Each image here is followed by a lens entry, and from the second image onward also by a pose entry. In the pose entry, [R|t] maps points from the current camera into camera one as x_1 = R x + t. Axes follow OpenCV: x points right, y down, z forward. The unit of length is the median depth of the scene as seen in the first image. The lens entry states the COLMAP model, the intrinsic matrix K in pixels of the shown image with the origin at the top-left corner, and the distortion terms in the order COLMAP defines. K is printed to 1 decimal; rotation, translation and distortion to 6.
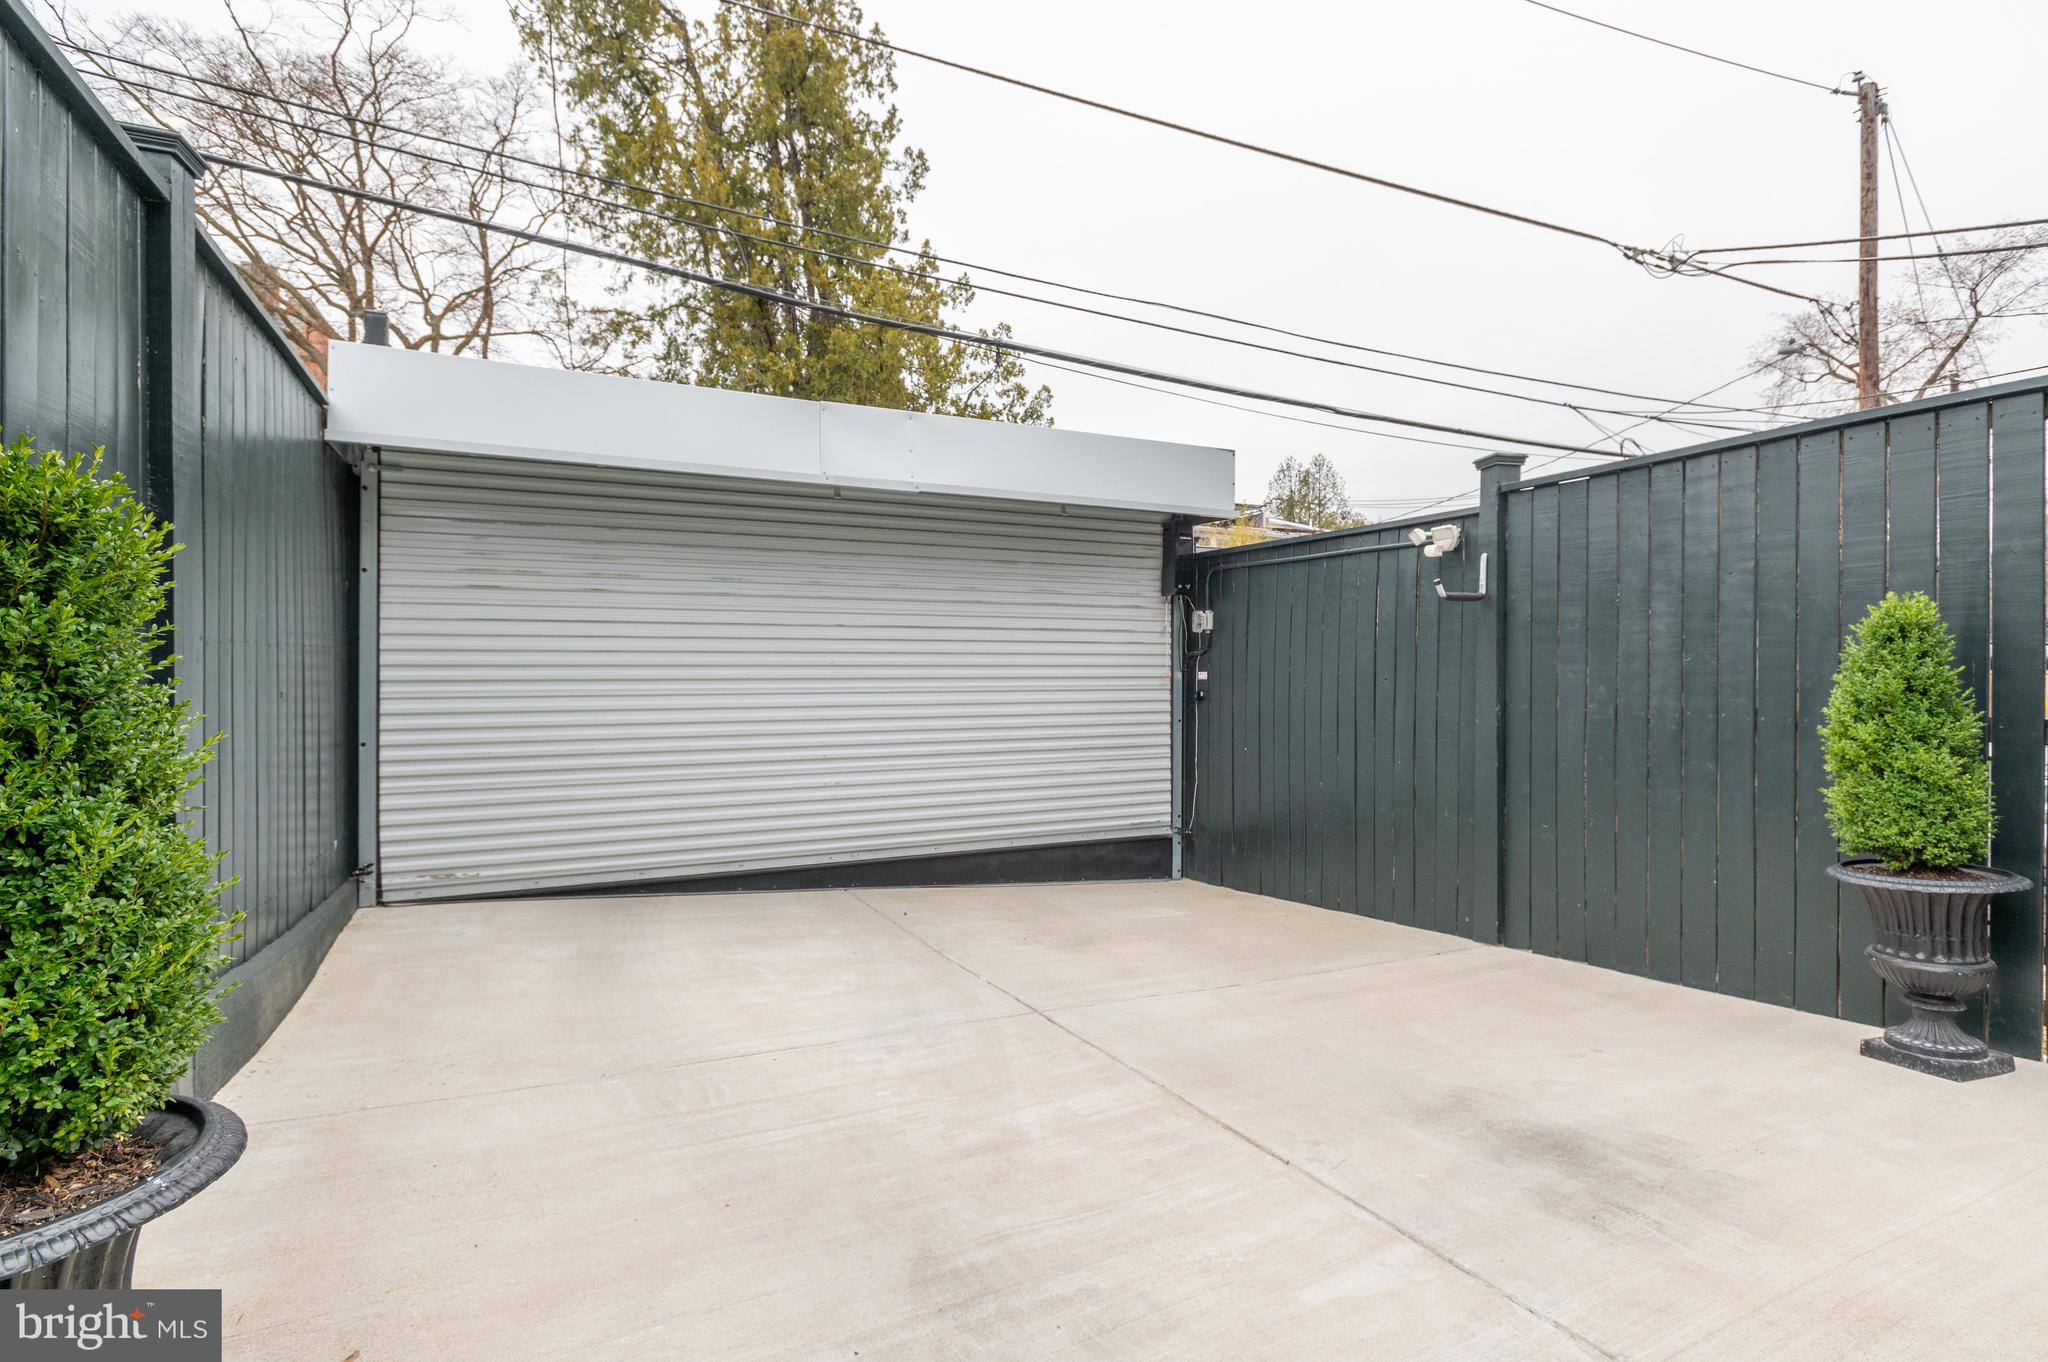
lens RADIAL K [[977.6, 0, 1038.5], [0, 977.6, 666.0], [0, 0, 1]] dist [-0.001852, -0.003613]
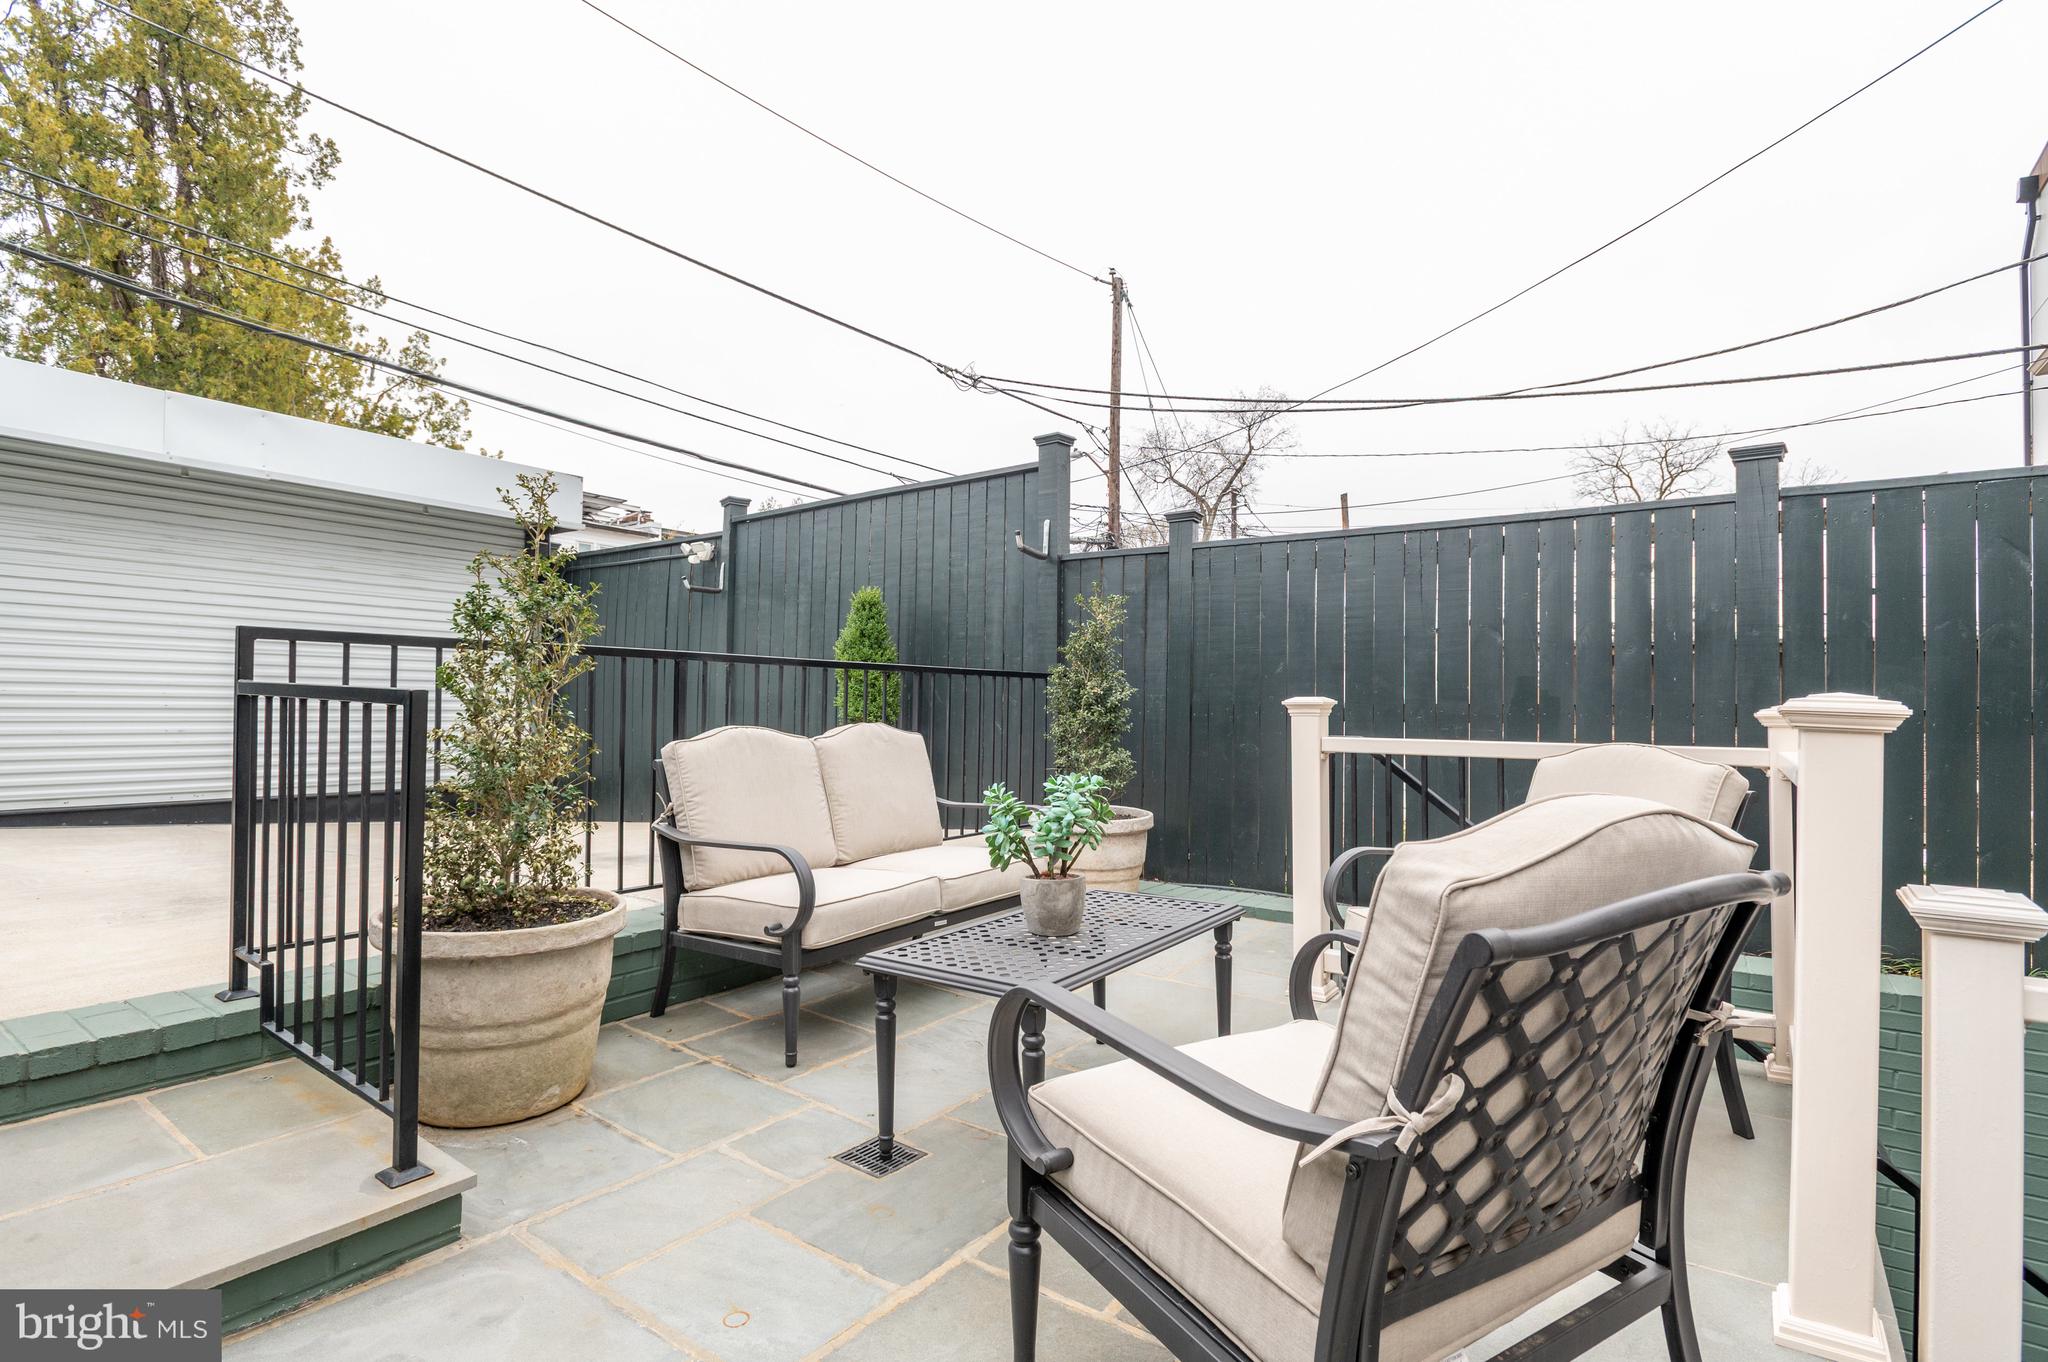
lens RADIAL K [[977.6, 0, 1014.6], [0, 977.6, 707.3], [0, 0, 1]] dist [-0.001852, -0.003613]
pose [[0.893732, 0.013303, 0.448405, 0.073619], [-0.013206, 0.999907, -0.003344, 0.042002], [-0.448408, -0.002933, 0.893824, -0.214553]]
